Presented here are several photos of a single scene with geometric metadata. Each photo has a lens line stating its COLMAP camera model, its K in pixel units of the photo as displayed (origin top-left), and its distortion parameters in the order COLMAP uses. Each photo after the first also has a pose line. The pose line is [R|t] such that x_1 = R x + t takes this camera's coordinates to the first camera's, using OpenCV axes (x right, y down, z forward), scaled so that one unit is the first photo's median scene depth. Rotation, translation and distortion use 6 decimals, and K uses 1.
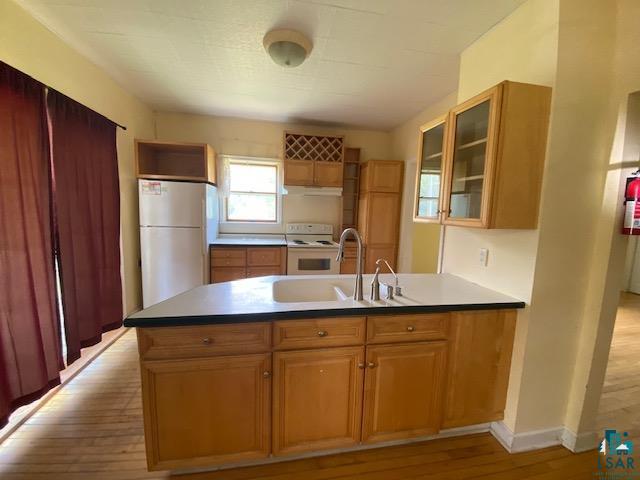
lens RADIAL K [[257.4, 0, 322.5], [0, 257.4, 240.2], [0, 0, 1]] dist [0.002316, -0.003940]
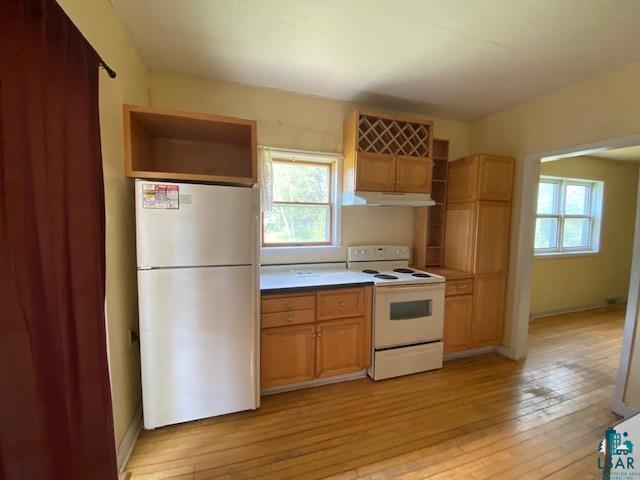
lens RADIAL K [[257.4, 0, 320.4], [0, 257.4, 242.5], [0, 0, 1]] dist [0.002316, -0.003940]
pose [[0.991366, -0.032609, 0.127000, -0.356723], [0.036334, 0.998972, -0.027125, -0.071070], [-0.125985, 0.031505, 0.991532, 0.380346]]
